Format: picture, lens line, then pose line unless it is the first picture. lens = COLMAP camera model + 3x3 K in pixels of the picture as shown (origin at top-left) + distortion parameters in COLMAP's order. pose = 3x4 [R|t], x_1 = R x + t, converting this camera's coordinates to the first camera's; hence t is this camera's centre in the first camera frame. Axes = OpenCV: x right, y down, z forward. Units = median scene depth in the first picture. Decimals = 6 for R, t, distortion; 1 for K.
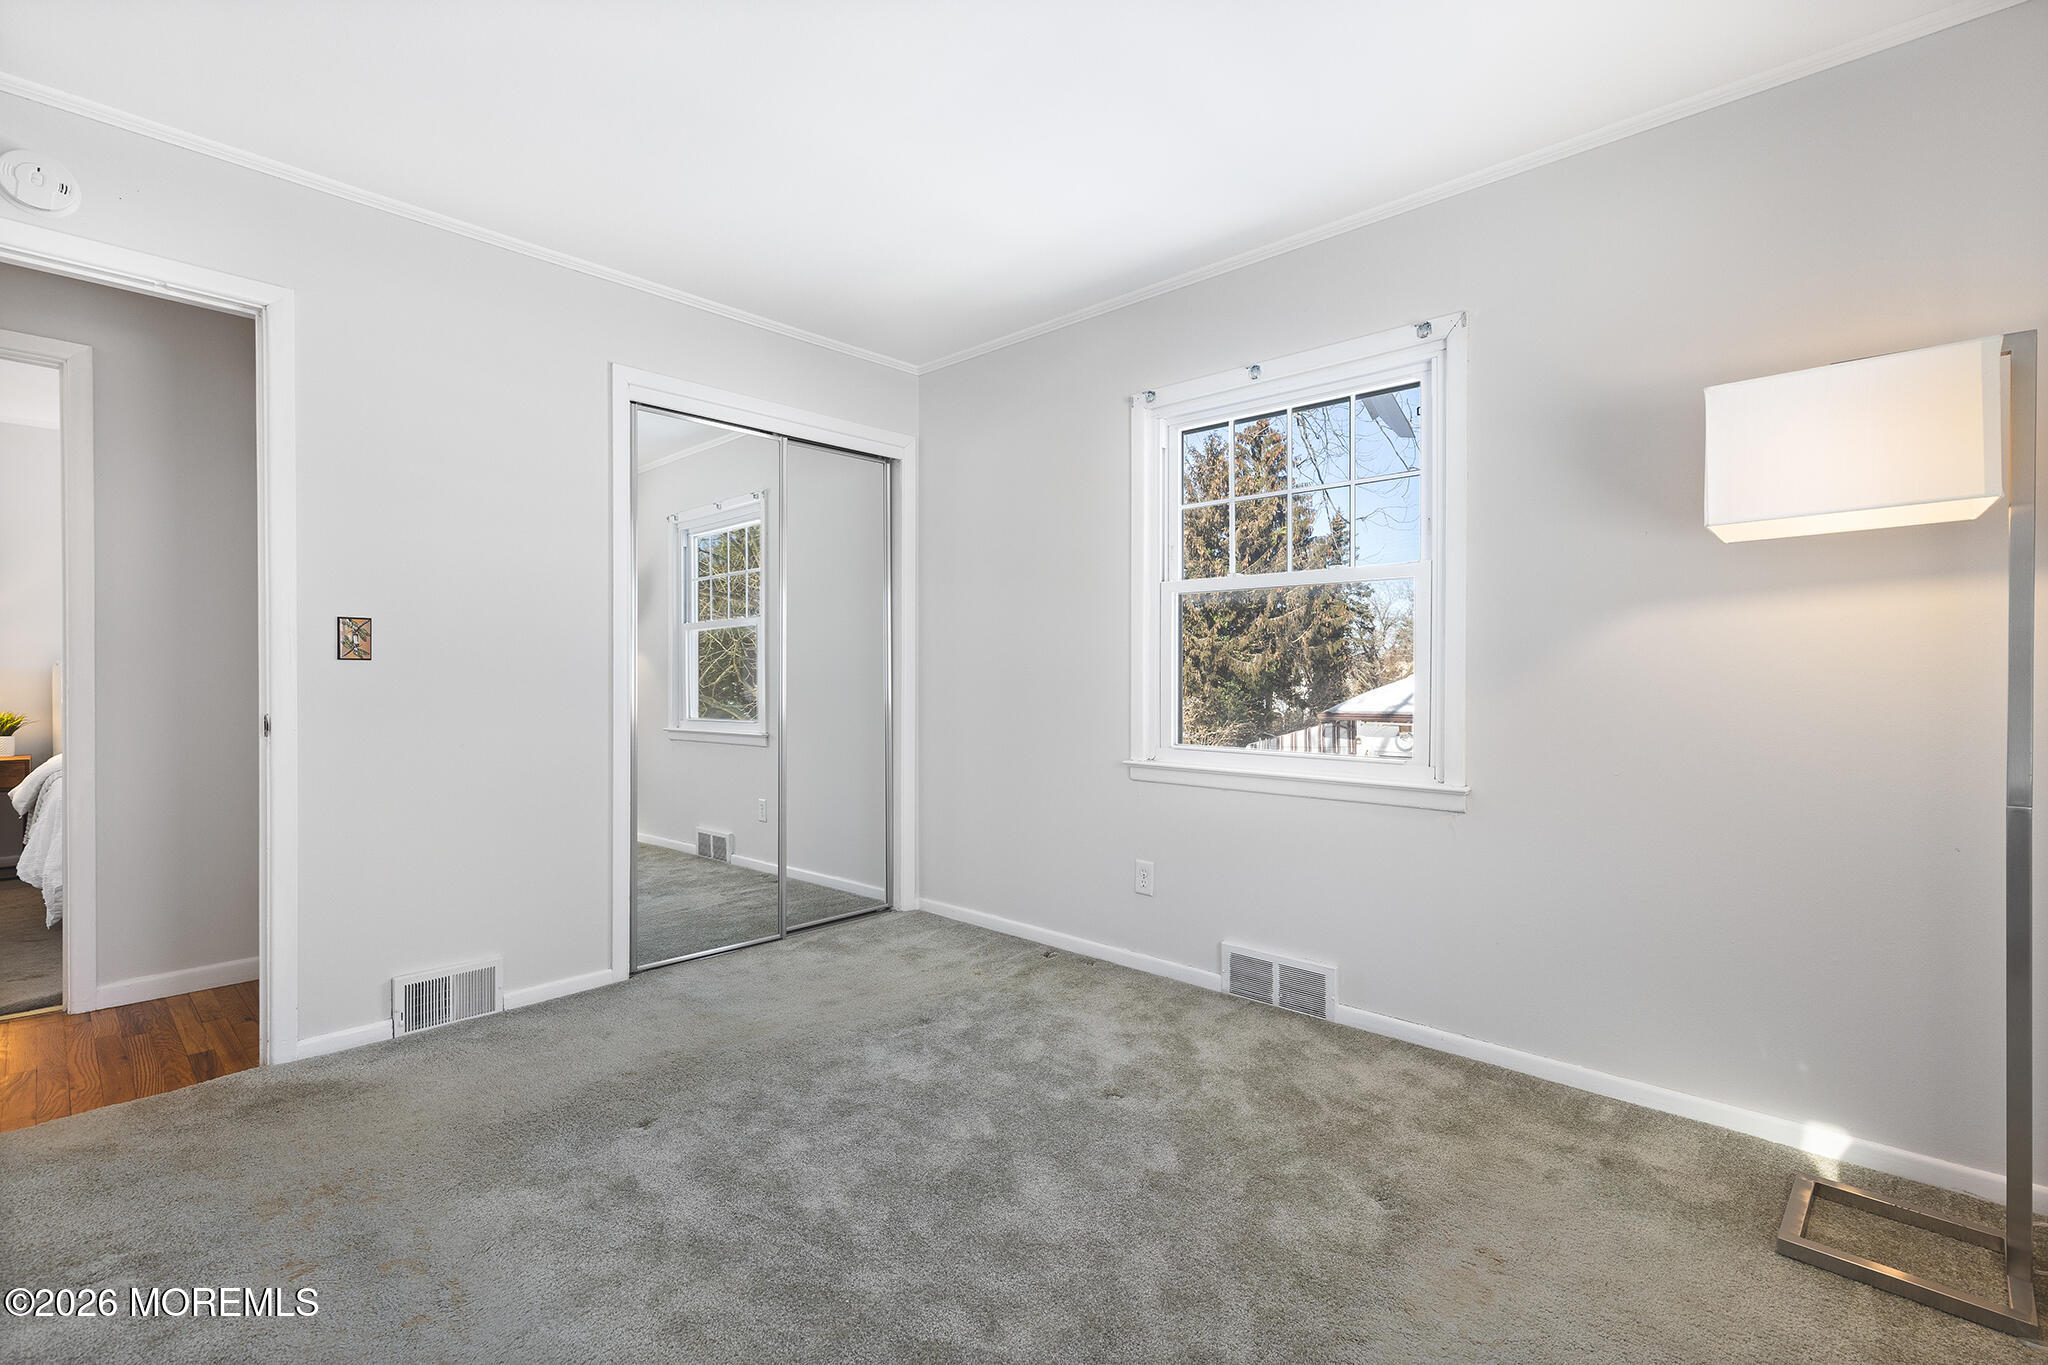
lens RADIAL K [[936.2, 0, 1026.0], [0, 936.2, 685.7], [0, 0, 1]] dist [0.000887, -0.000001]
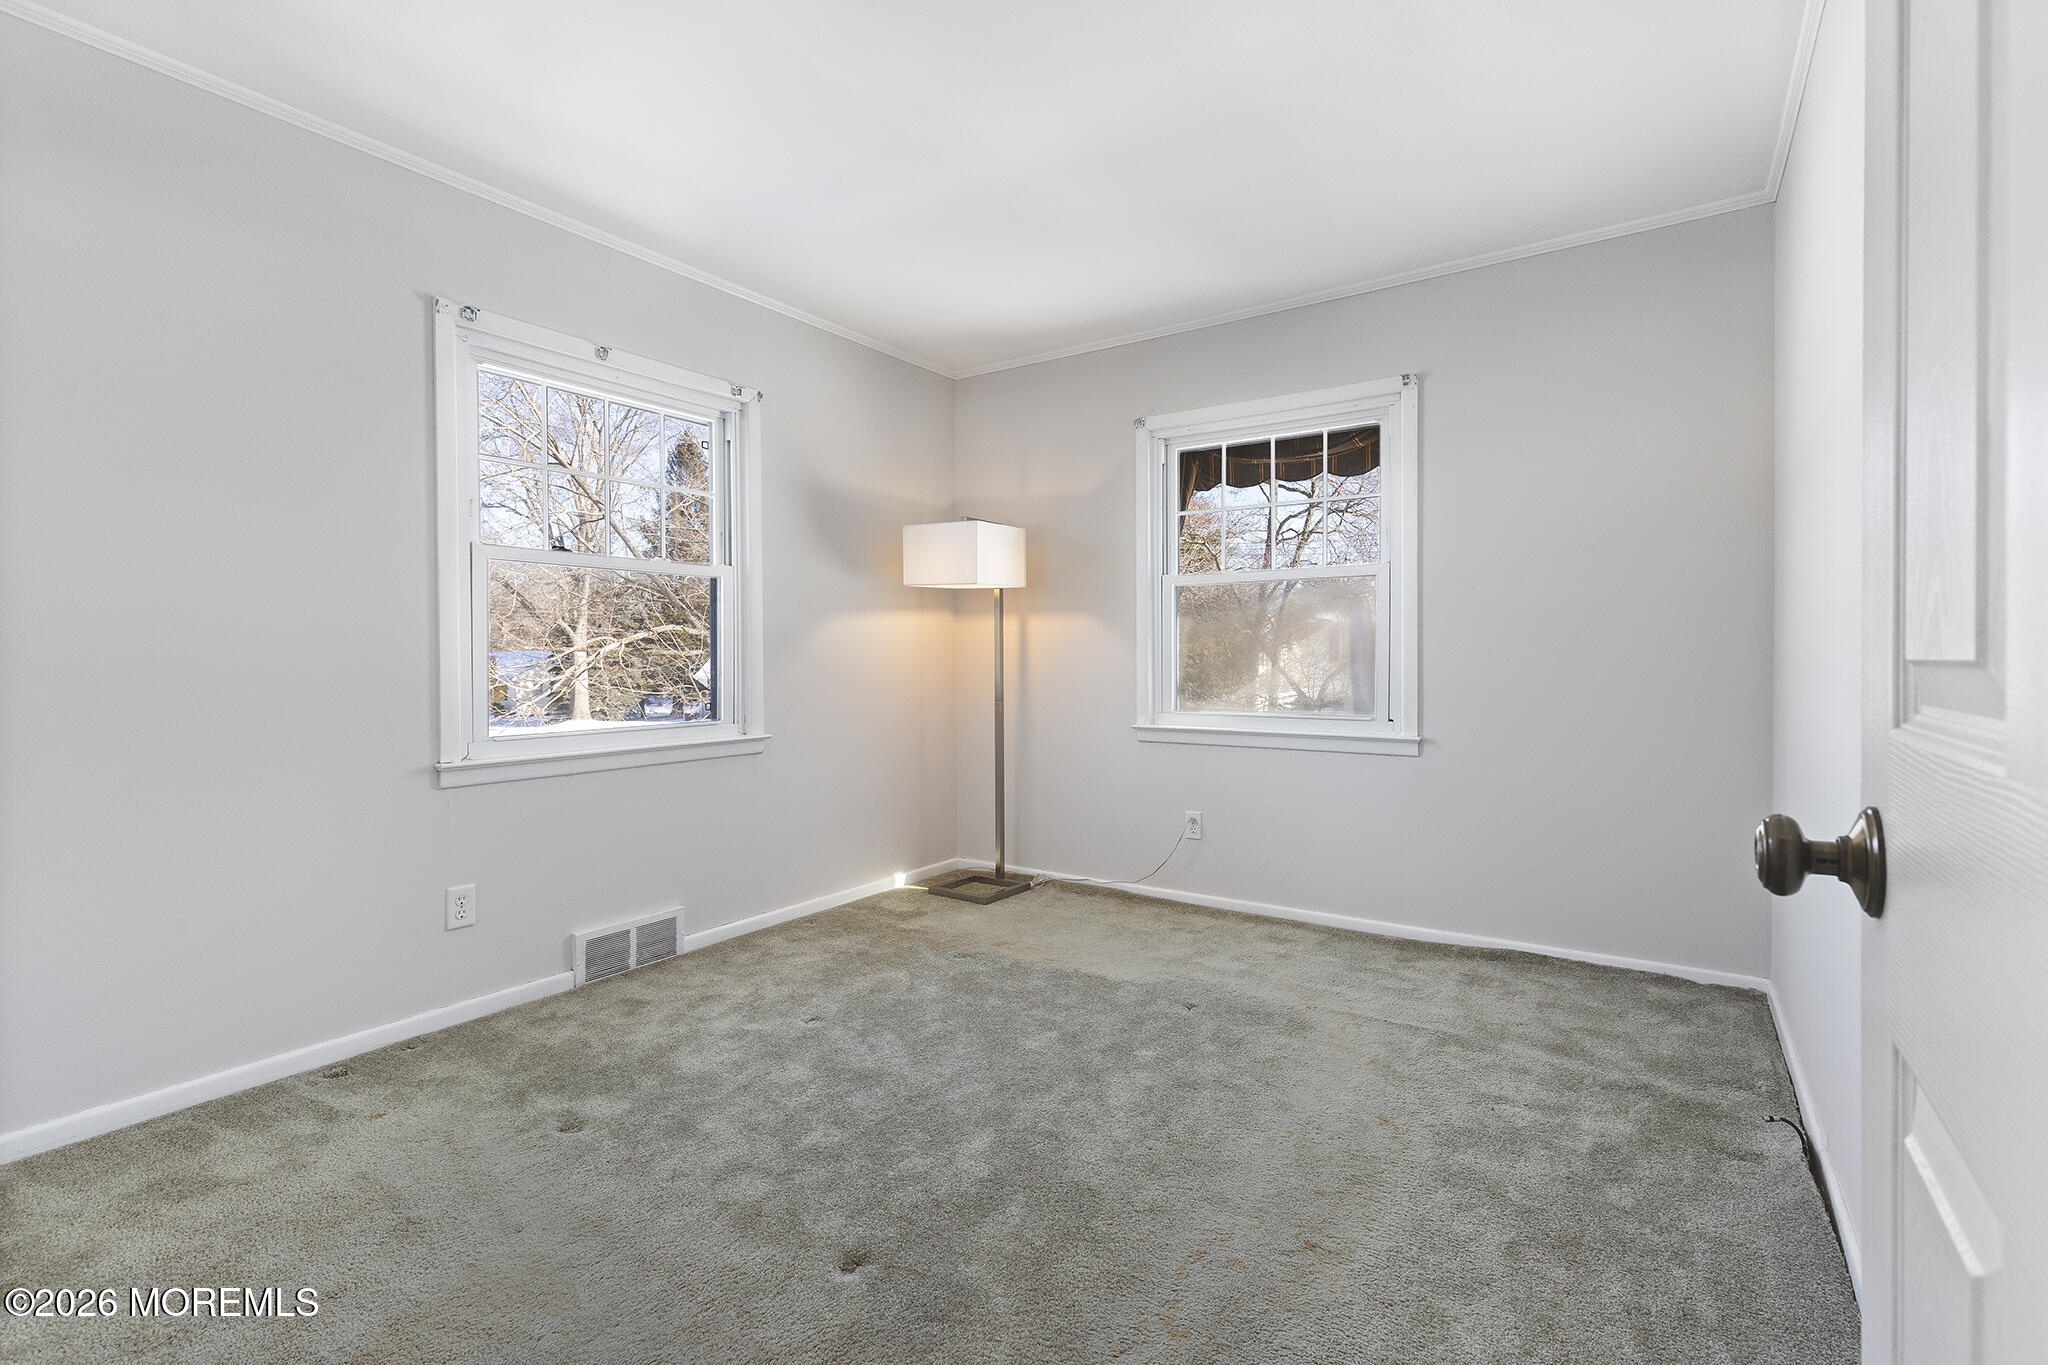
lens RADIAL K [[936.2, 0, 1026.2], [0, 936.2, 663.4], [0, 0, 1]] dist [0.000887, -0.000001]
pose [[-0.172682, -0.011360, 0.984912, -0.841519], [0.013388, 0.999814, 0.013879, -0.009745], [-0.984887, 0.015582, -0.172498, 0.740397]]
